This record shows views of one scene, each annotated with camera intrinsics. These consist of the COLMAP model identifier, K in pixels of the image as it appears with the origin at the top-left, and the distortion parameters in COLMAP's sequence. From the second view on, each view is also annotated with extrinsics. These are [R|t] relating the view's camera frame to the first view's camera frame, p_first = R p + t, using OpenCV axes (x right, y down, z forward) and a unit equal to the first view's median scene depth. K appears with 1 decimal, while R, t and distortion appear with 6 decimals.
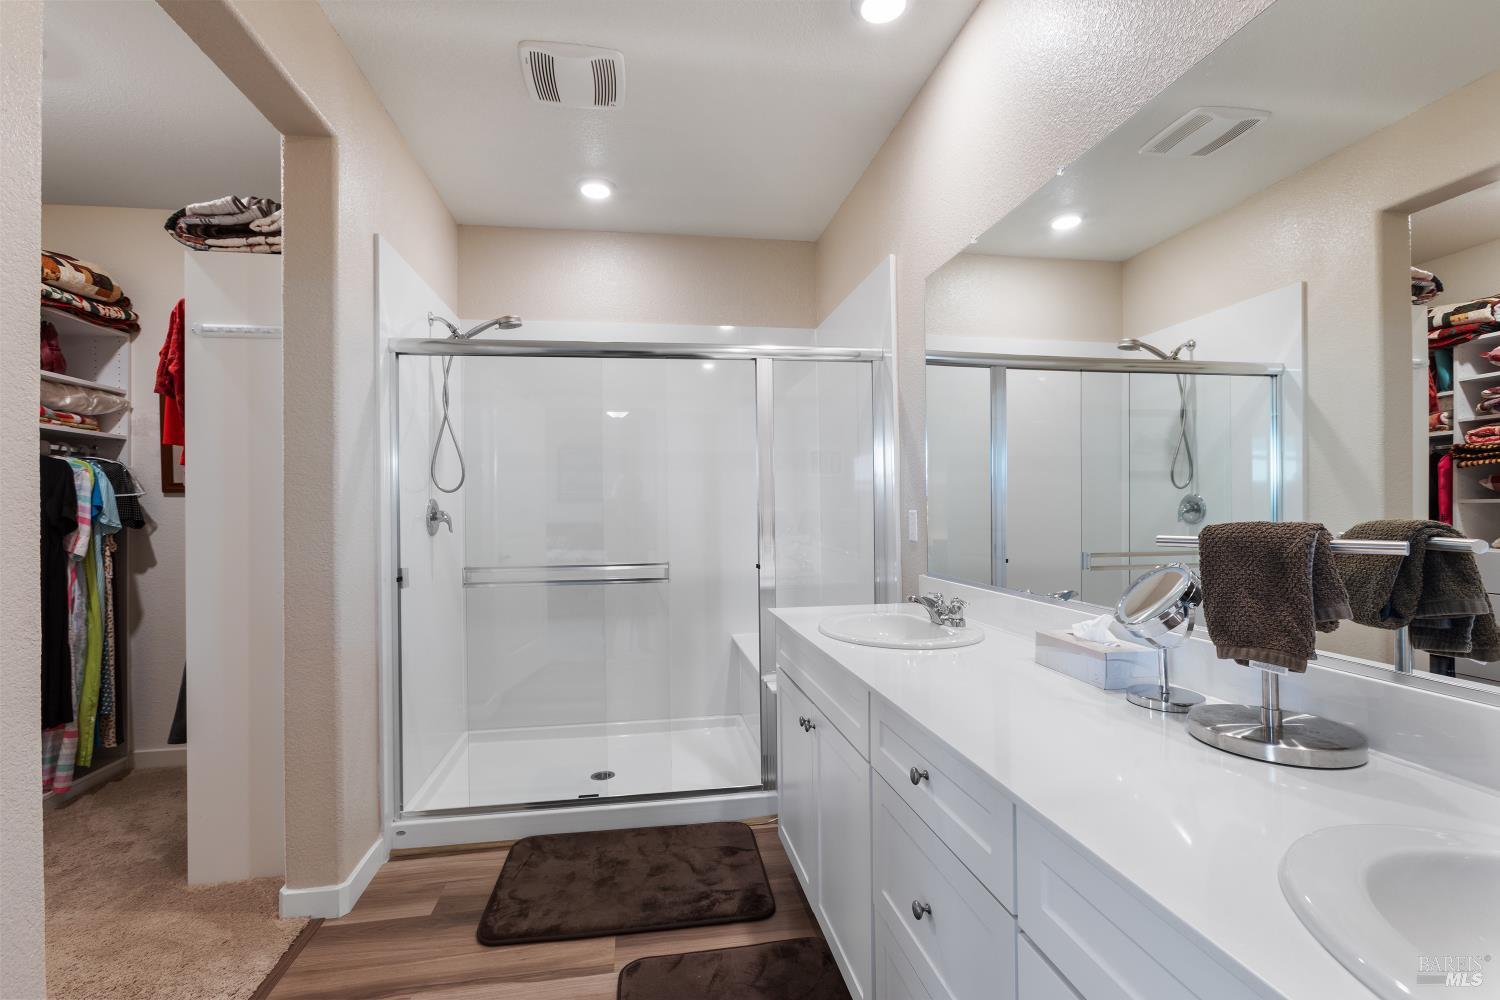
lens RADIAL K [[712.8, 0, 748.5], [0, 712.8, 503.6], [0, 0, 1]] dist [-0.002149, -0.001368]
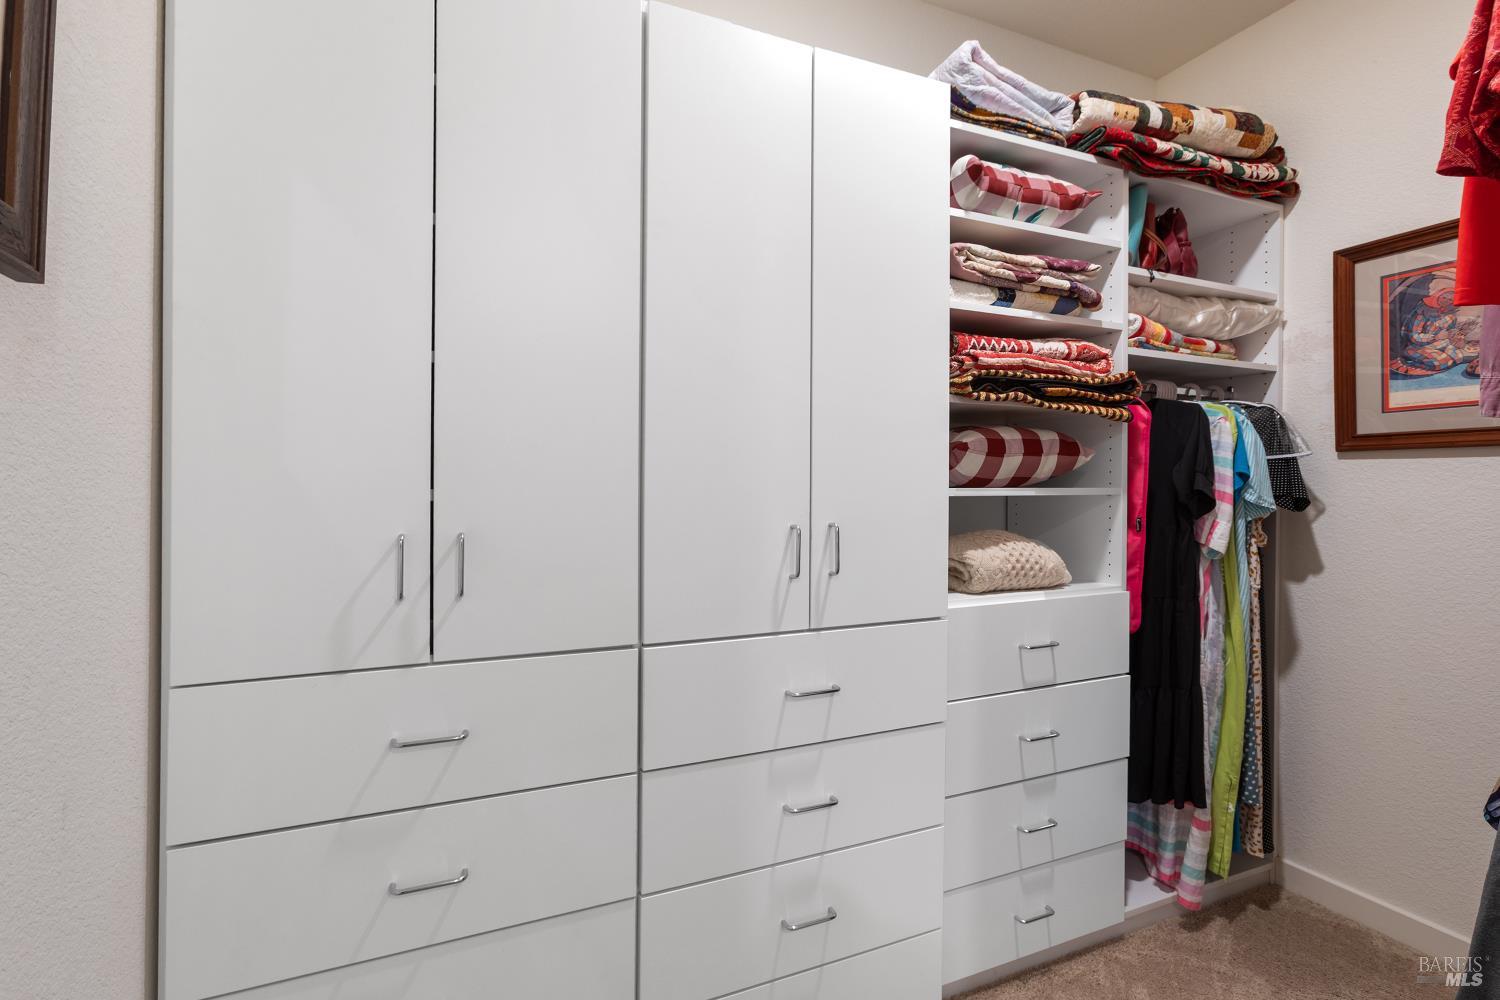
lens RADIAL K [[667.9, 0, 744.4], [0, 667.9, 487.9], [0, 0, 1]] dist [-0.006467, 0.005846]
pose [[0.241733, 0.013695, -0.970246, -0.440651], [0.000646, 0.999898, 0.014275, 0.007012], [0.970342, -0.004078, 0.241700, 0.421496]]
